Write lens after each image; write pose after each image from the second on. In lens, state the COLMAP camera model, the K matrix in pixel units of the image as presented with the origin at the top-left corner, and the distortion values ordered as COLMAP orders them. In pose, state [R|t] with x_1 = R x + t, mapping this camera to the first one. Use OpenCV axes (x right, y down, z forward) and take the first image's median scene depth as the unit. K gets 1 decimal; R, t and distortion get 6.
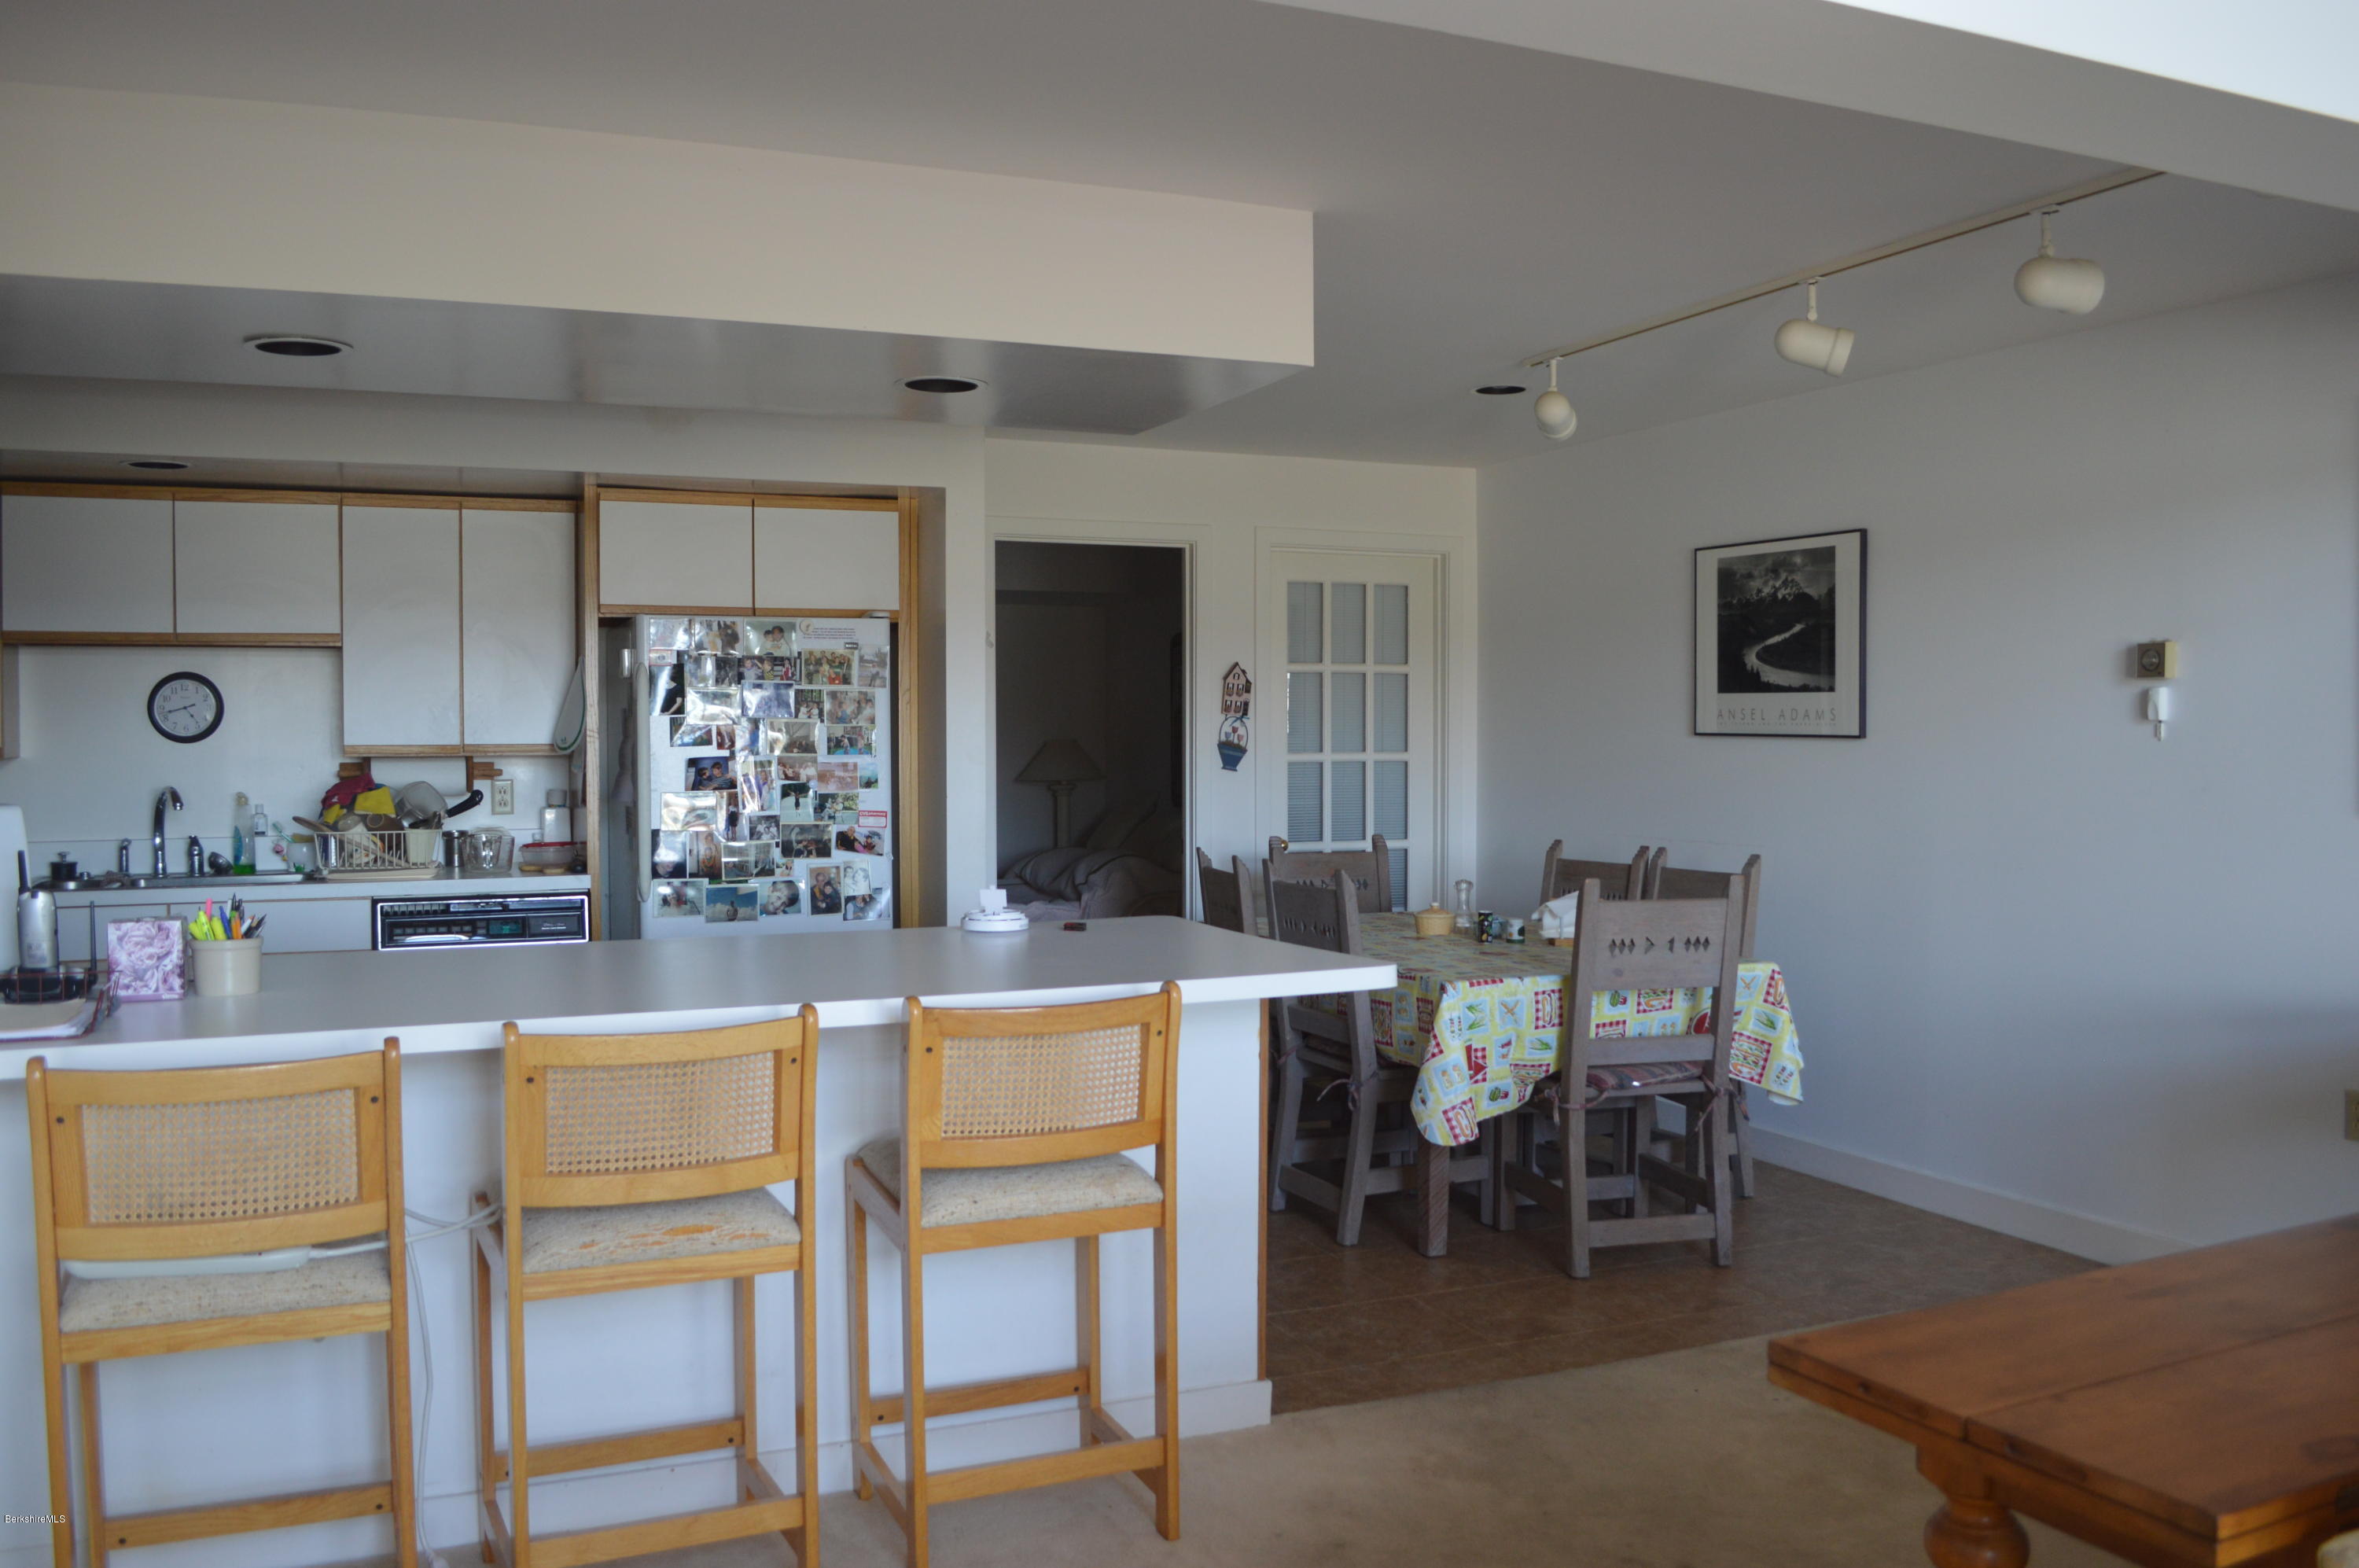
lens RADIAL K [[1894.5, 0, 1171.6], [0, 1894.5, 789.0], [0, 0, 1]] dist [-0.077598, 0.004131]
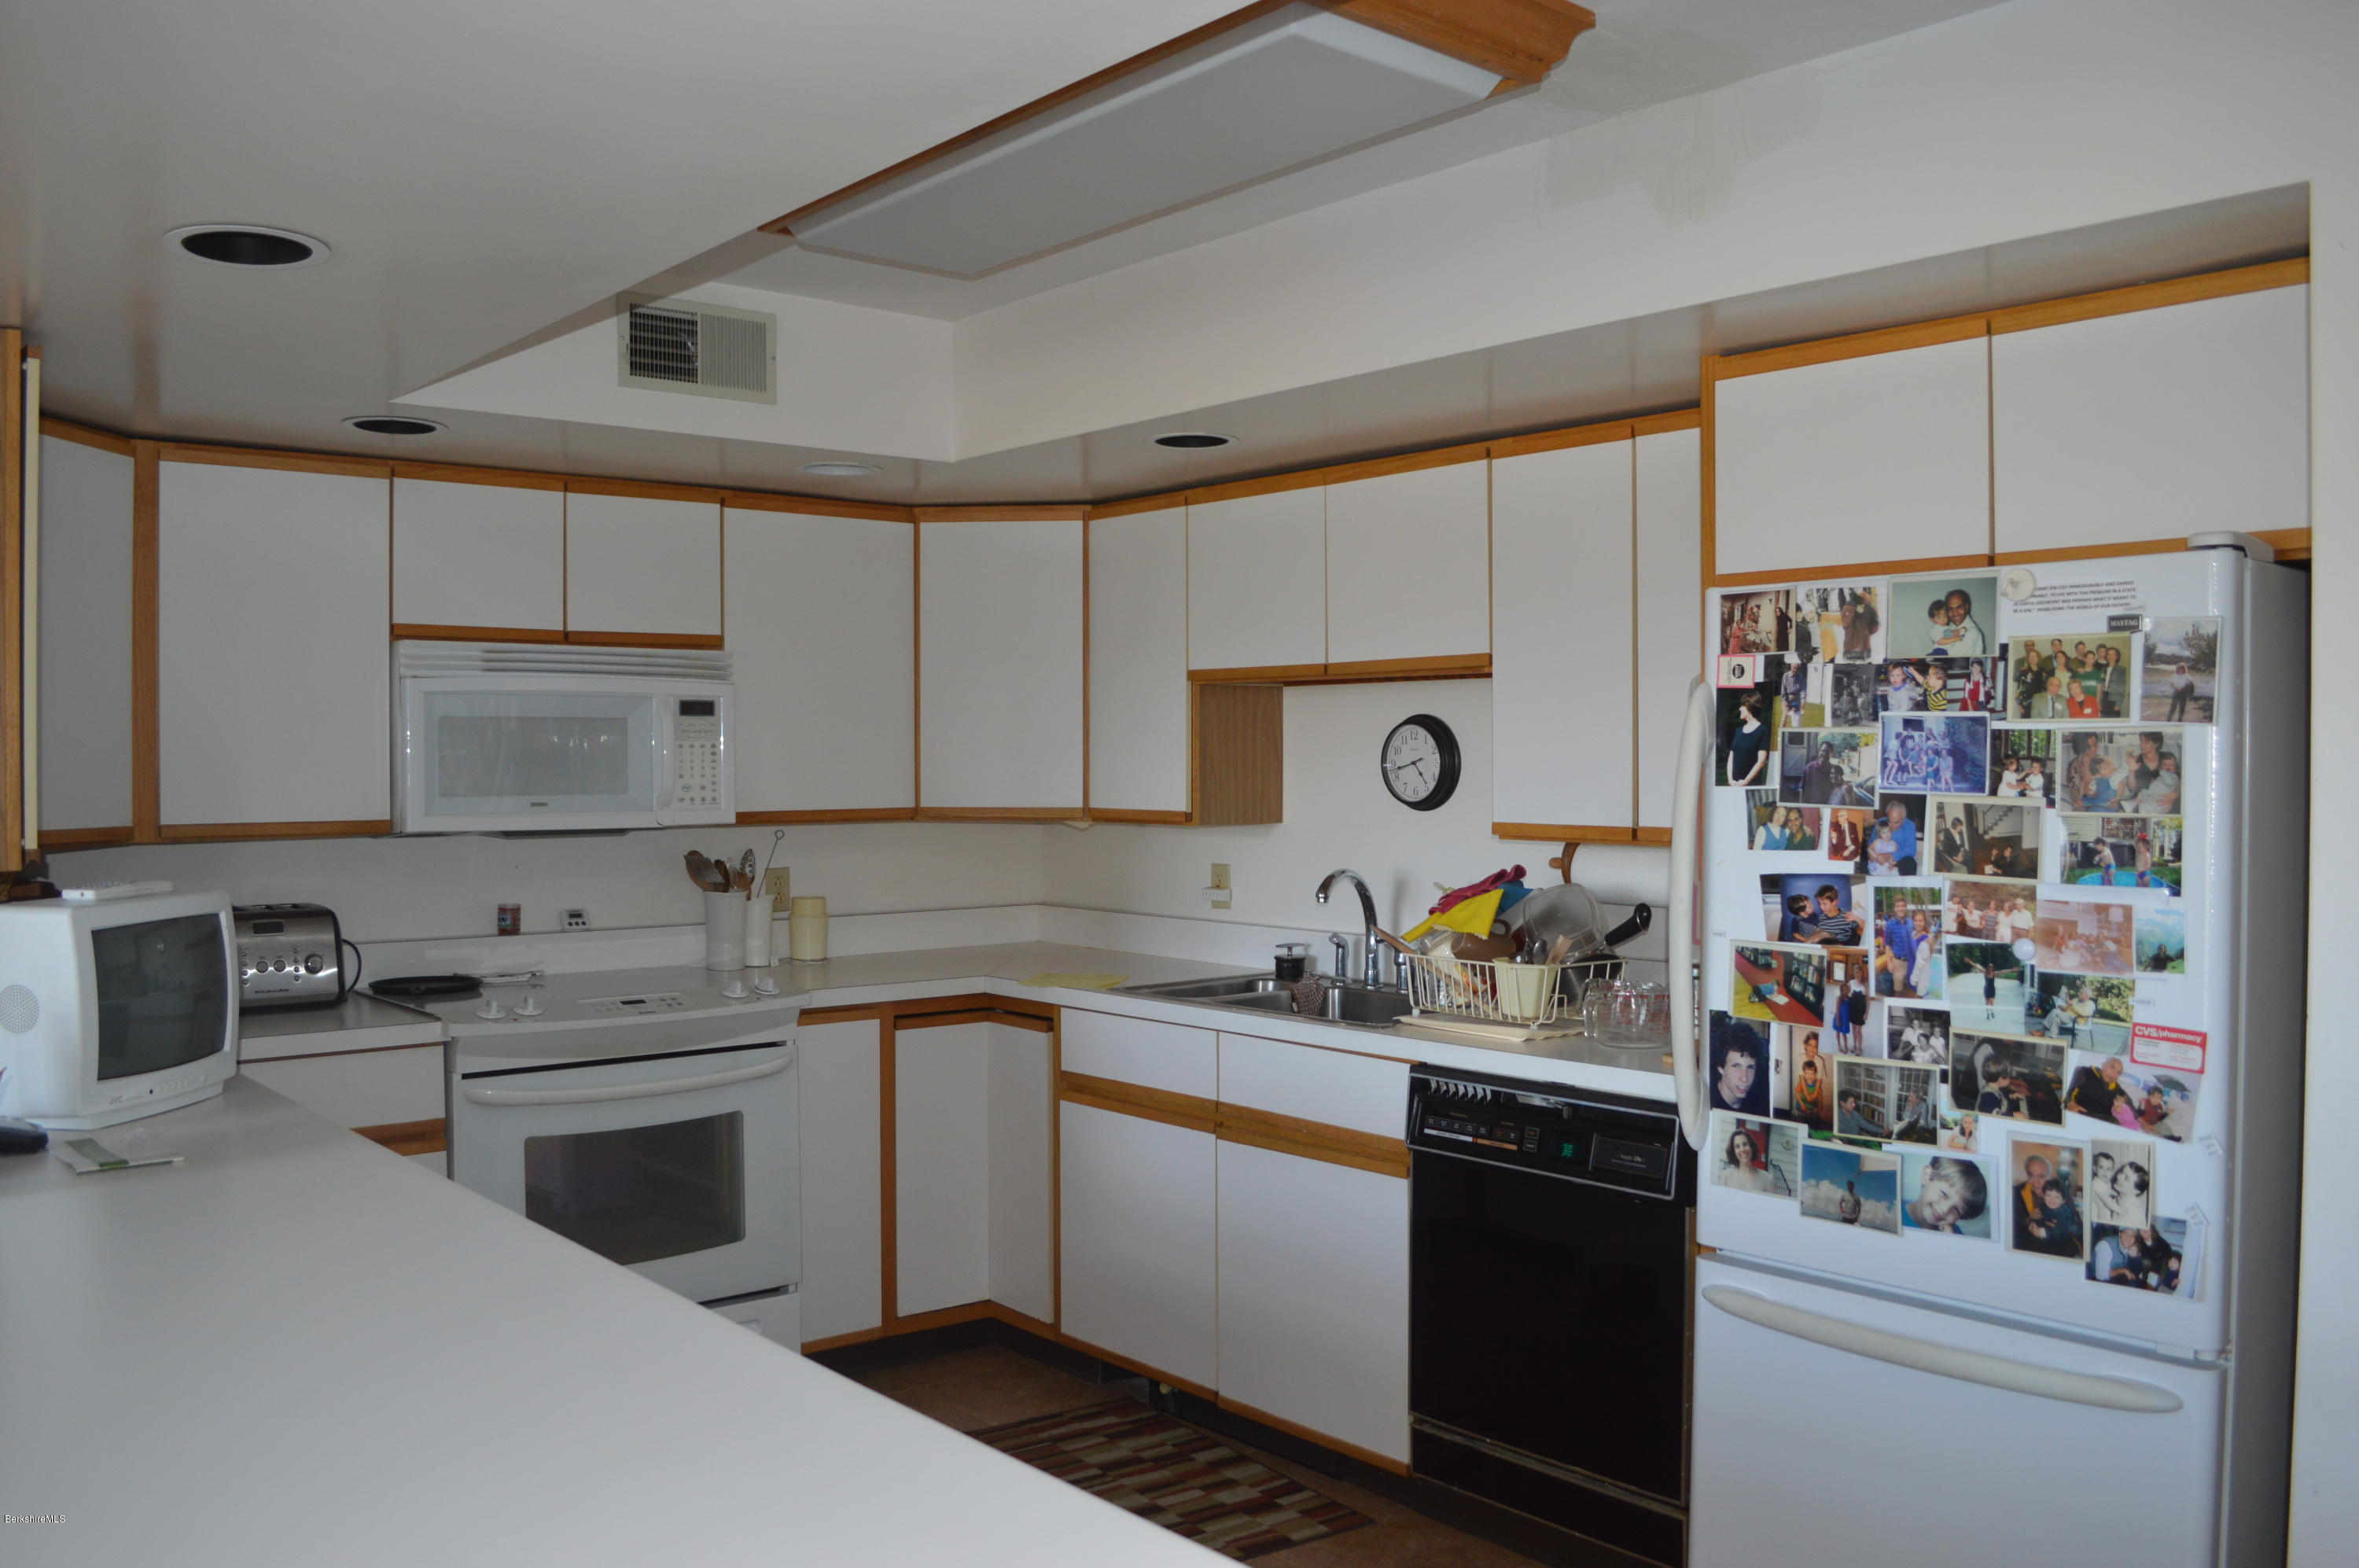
lens RADIAL K [[1894.5, 0, 1180.8], [0, 1894.5, 784.7], [0, 0, 1]] dist [-0.077598, 0.004131]
pose [[0.297105, 0.014626, -0.954733, 0.159139], [-0.033253, 0.999435, 0.004963, -0.035939], [0.954266, 0.030273, 0.297424, 0.689978]]
